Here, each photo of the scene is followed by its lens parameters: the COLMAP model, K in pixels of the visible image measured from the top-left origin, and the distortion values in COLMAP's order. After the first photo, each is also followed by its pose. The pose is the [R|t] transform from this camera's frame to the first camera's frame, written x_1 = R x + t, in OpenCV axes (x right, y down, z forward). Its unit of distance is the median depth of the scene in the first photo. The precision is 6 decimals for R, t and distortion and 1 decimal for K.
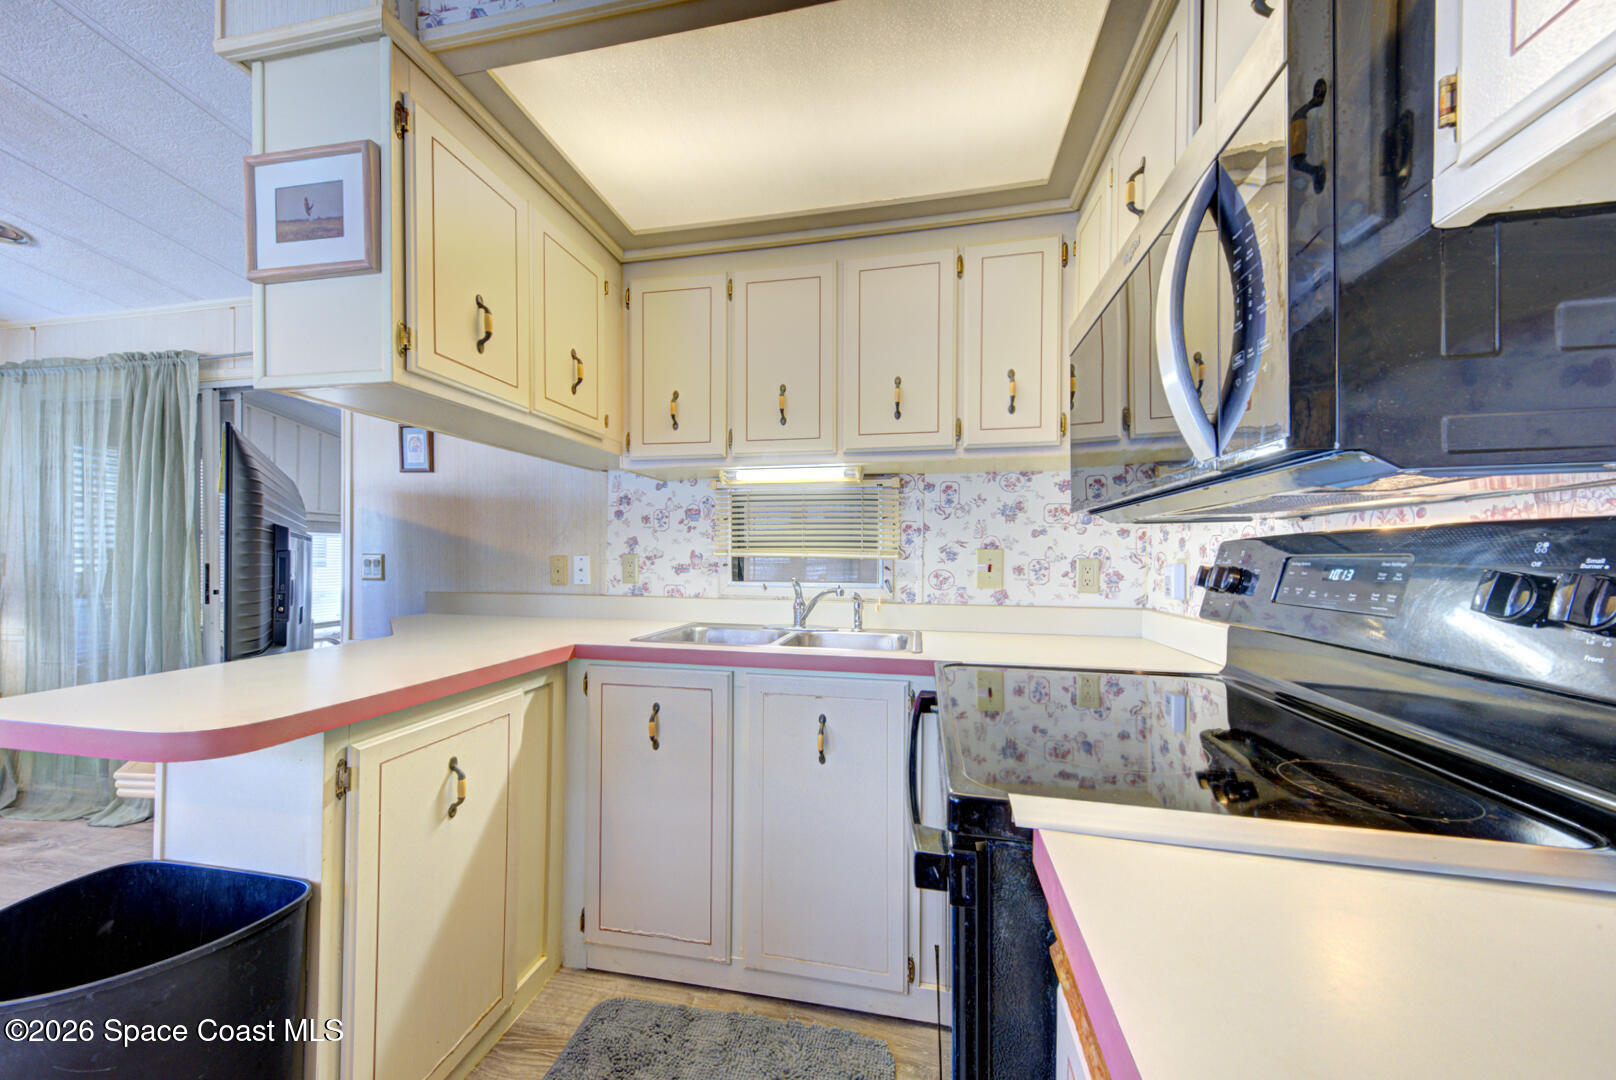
lens RADIAL K [[558.6, 0, 804.6], [0, 558.6, 553.4], [0, 0, 1]] dist [0.019639, 0.000000]
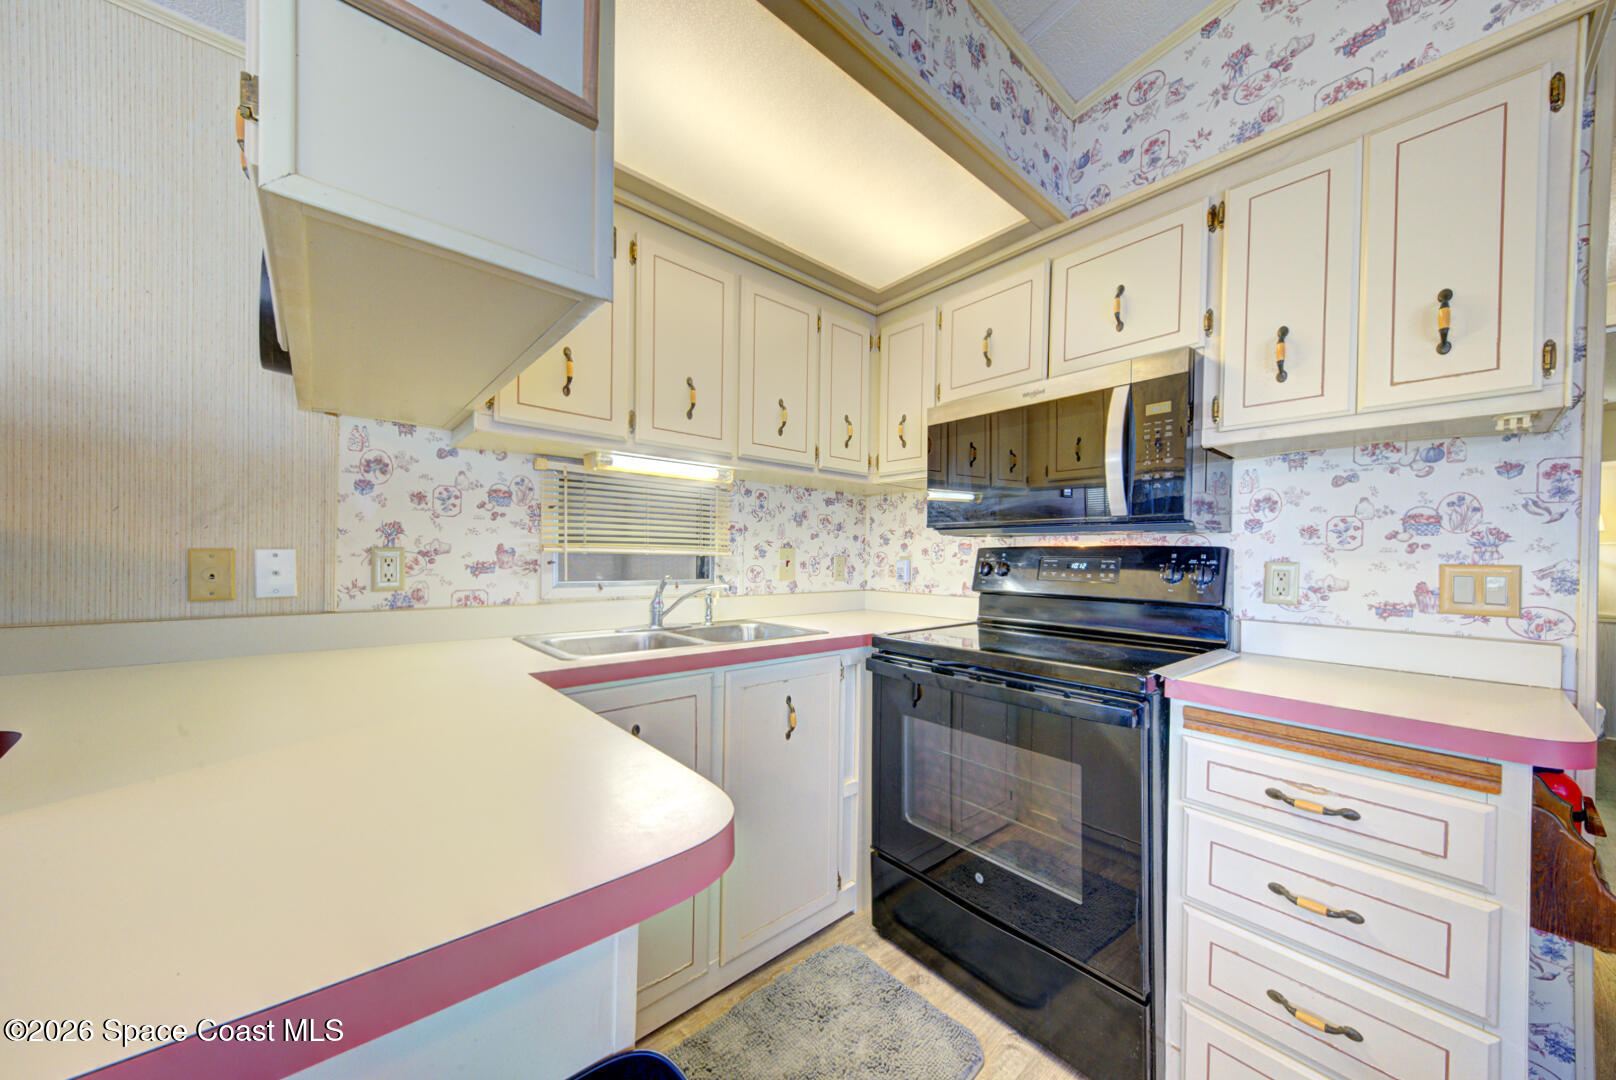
lens RADIAL K [[558.6, 0, 804.6], [0, 558.6, 553.4], [0, 0, 1]] dist [0.019639, 0.000000]
pose [[0.609293, 0.004252, 0.792934, -0.611280], [-0.014992, 0.999869, 0.006158, -0.003804], [-0.792804, -0.015640, 0.609276, 0.214585]]
